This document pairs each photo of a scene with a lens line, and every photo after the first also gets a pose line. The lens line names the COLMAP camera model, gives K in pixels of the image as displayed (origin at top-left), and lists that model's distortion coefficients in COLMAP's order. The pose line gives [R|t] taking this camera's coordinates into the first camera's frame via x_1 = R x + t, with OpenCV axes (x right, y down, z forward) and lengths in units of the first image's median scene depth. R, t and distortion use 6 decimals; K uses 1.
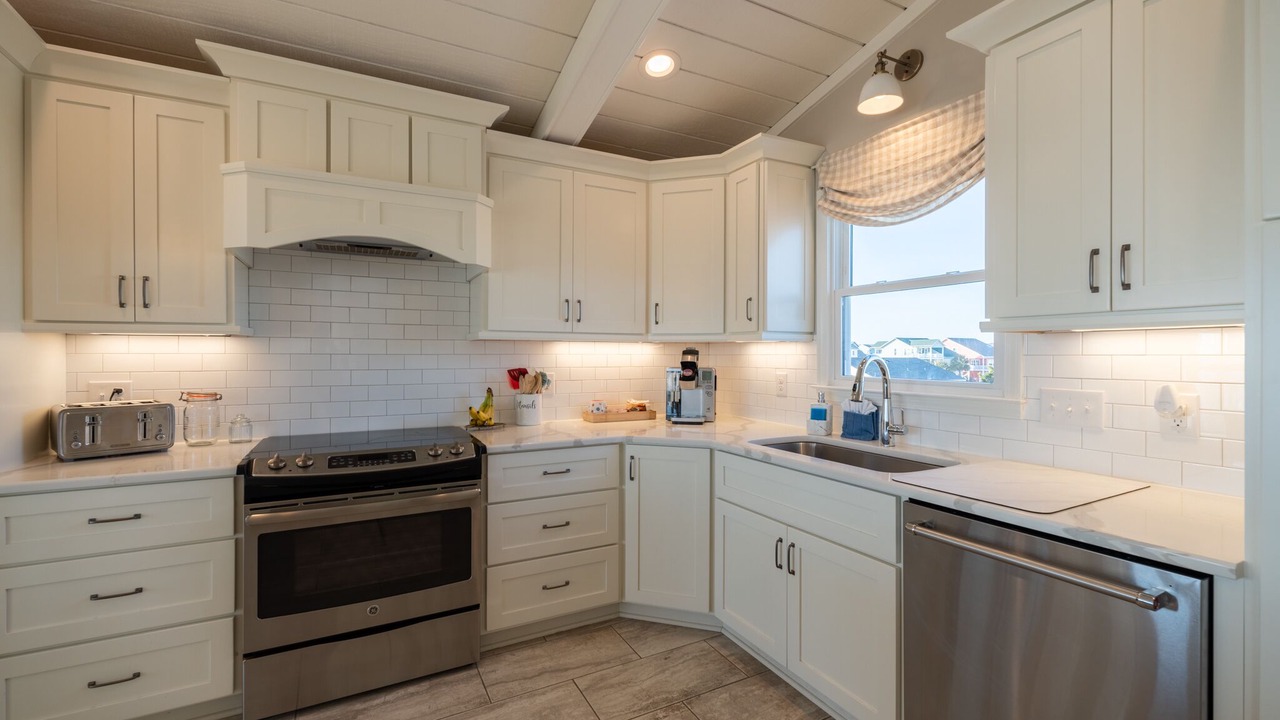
lens RADIAL K [[513.0, 0, 635.8], [0, 513.0, 358.3], [0, 0, 1]] dist [0.006087, 0.000199]
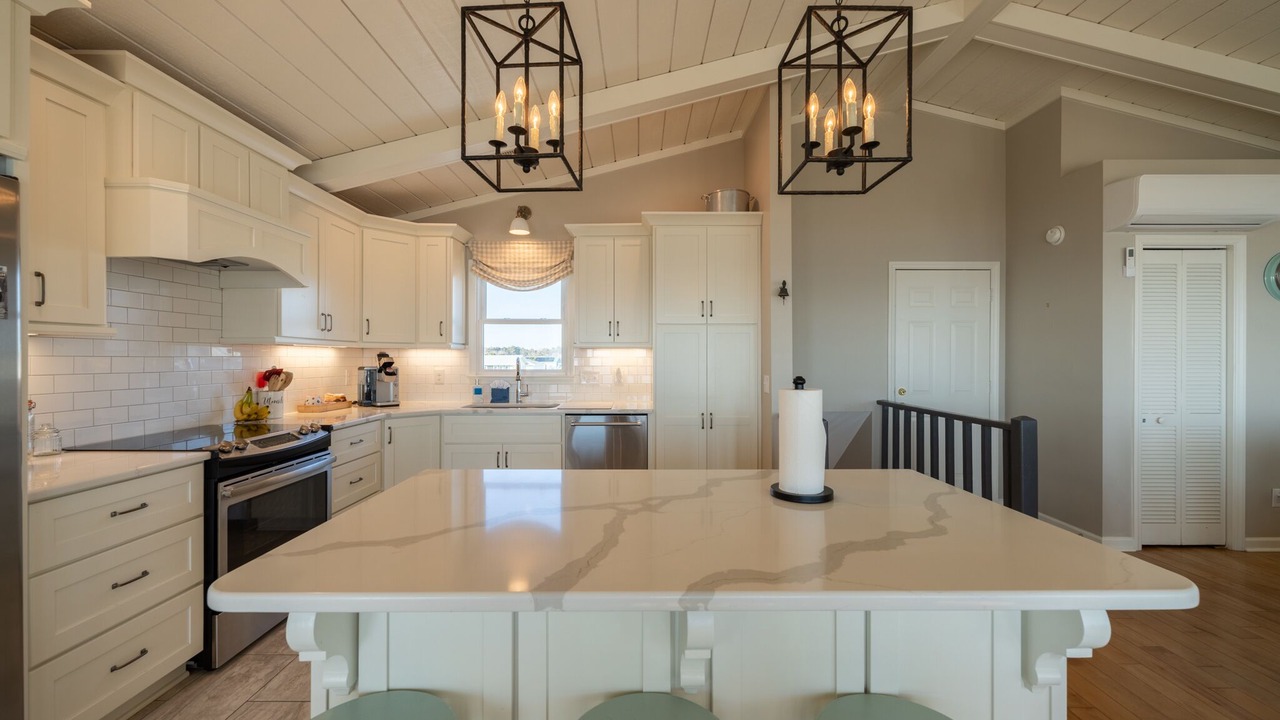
lens RADIAL K [[539.6, 0, 643.5], [0, 539.6, 357.5], [0, 0, 1]] dist [0.000386, -0.001613]
pose [[0.439978, -0.000916, 0.898008, -1.206368], [0.005250, 0.999985, -0.001552, 0.000517], [-0.897993, 0.005398, 0.439976, -0.356414]]
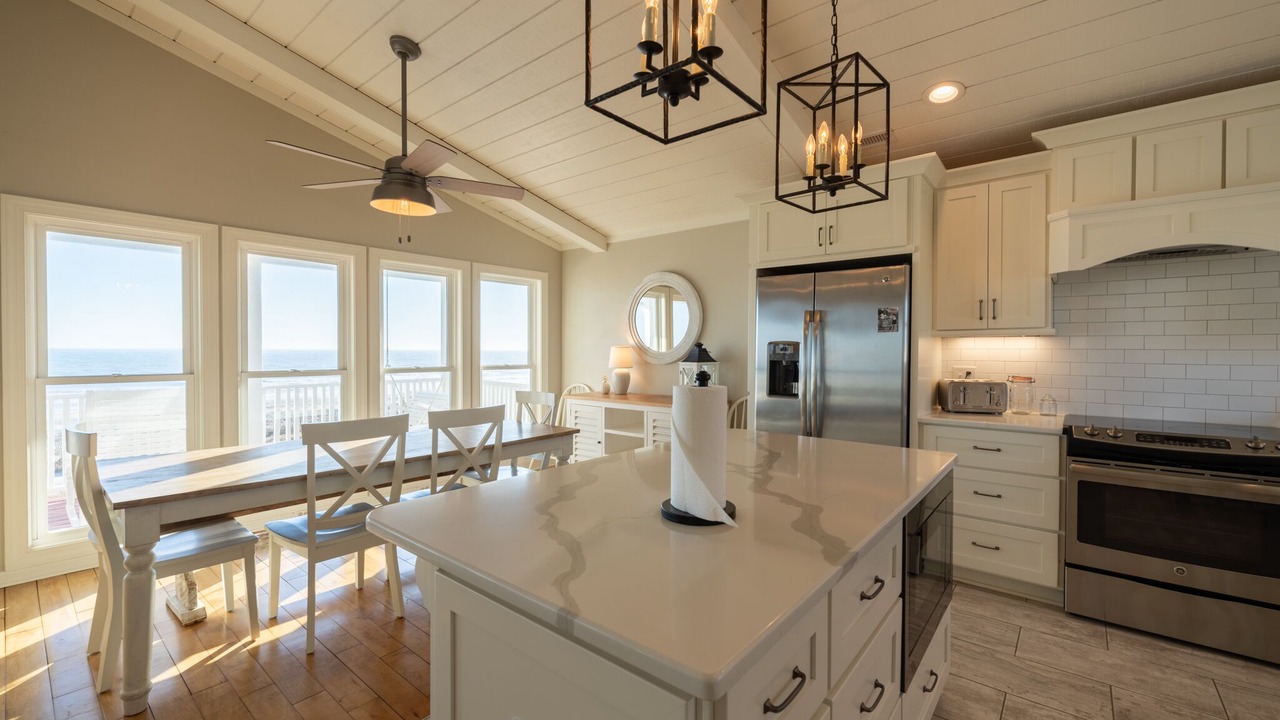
lens RADIAL K [[539.6, 0, 650.6], [0, 539.6, 356.4], [0, 0, 1]] dist [0.000386, -0.001613]
pose [[0.391813, 0.010751, -0.919982, 0.119569], [-0.009317, 0.999927, 0.007717, 0.009331], [0.919998, 0.005547, 0.391885, -0.518775]]
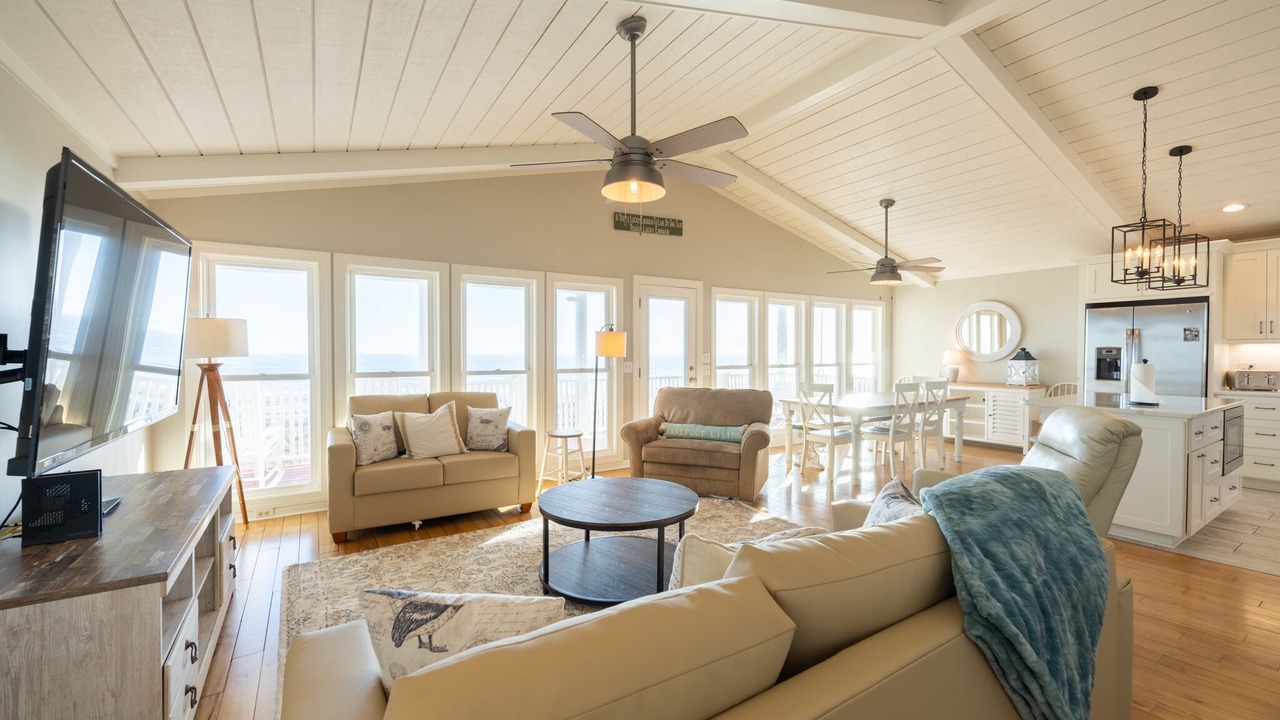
lens RADIAL K [[539.6, 0, 635.9], [0, 539.6, 360.7], [0, 0, 1]] dist [0.000386, -0.001613]
pose [[0.086720, 0.012943, -0.996149, 1.308417], [-0.005614, 0.999906, 0.012503, 0.021503], [0.996217, 0.004508, 0.086784, -2.154152]]
